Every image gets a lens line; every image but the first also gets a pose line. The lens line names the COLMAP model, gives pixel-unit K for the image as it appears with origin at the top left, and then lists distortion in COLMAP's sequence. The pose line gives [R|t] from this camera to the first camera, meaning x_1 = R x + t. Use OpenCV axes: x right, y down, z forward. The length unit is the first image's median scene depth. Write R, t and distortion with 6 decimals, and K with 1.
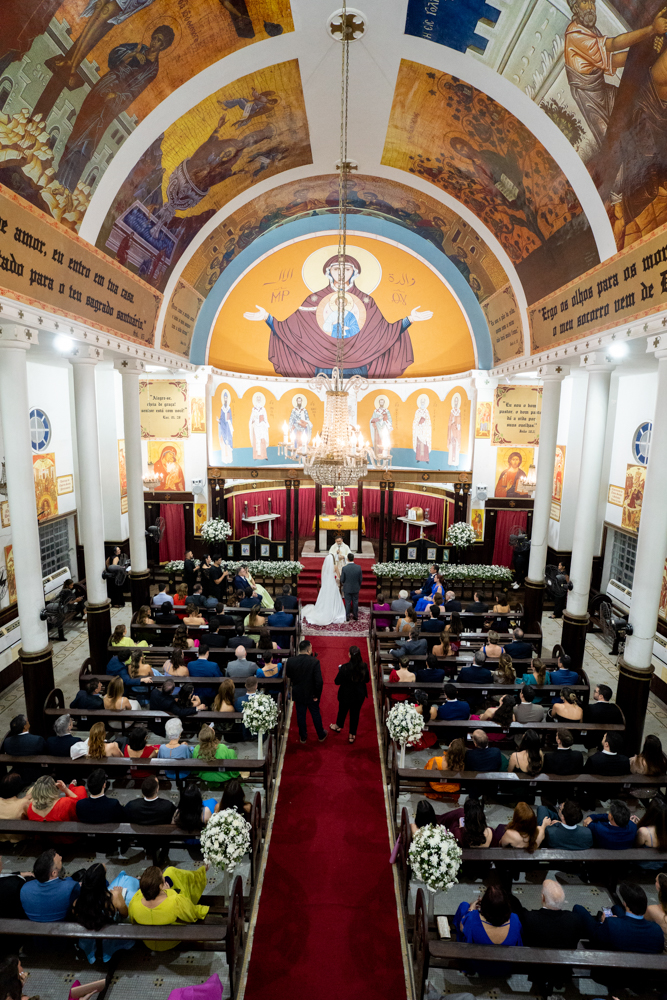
lens RADIAL K [[501.2, 0, 333.5], [0, 501.2, 500.0], [0, 0, 1]] dist [-0.041893, 0.001100]
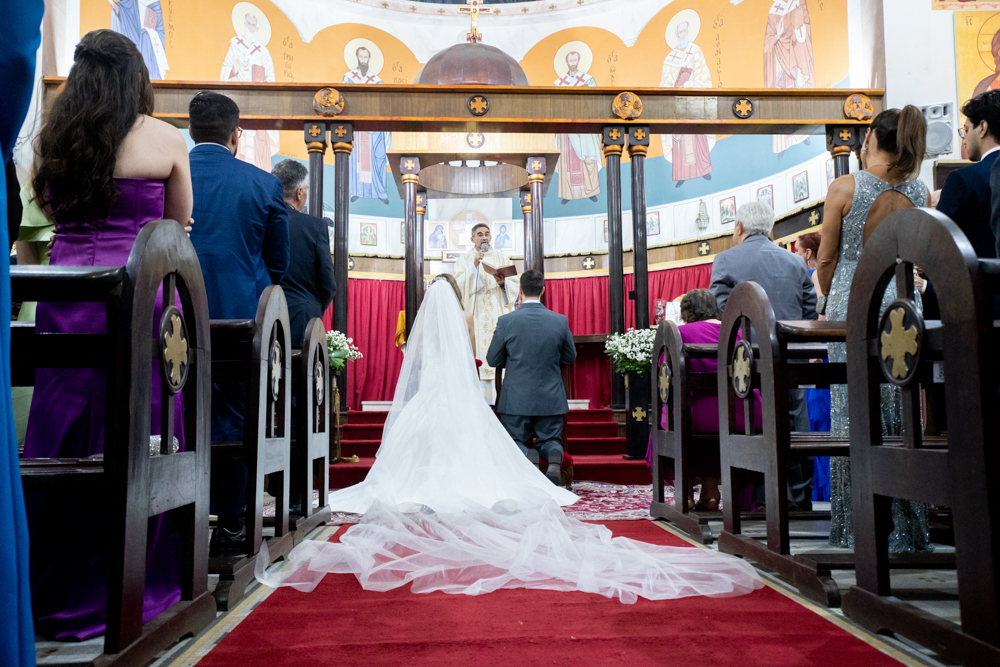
lens RADIAL K [[835.5, 0, 501.7], [0, 835.5, 330.0], [0, 0, 1]] dist [0.012733, 0.079516]
pose [[0.997441, -0.019971, 0.068646, -0.012220], [0.037064, 0.965525, -0.257658, 0.228732], [-0.061134, 0.259543, 0.963795, 0.526831]]
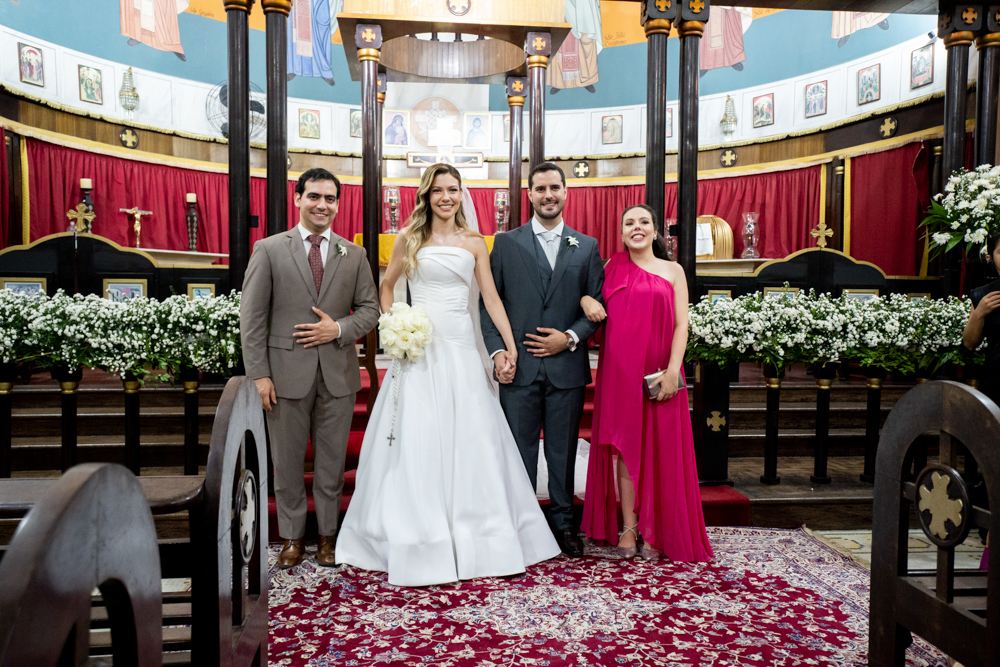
lens RADIAL K [[835.5, 0, 501.7], [0, 835.5, 330.0], [0, 0, 1]] dist [0.012733, 0.079516]
pose [[0.989464, -0.014093, 0.144090, -0.031896], [0.031466, 0.992394, -0.119011, 0.164174], [-0.141317, 0.122291, 0.982382, 0.657291]]
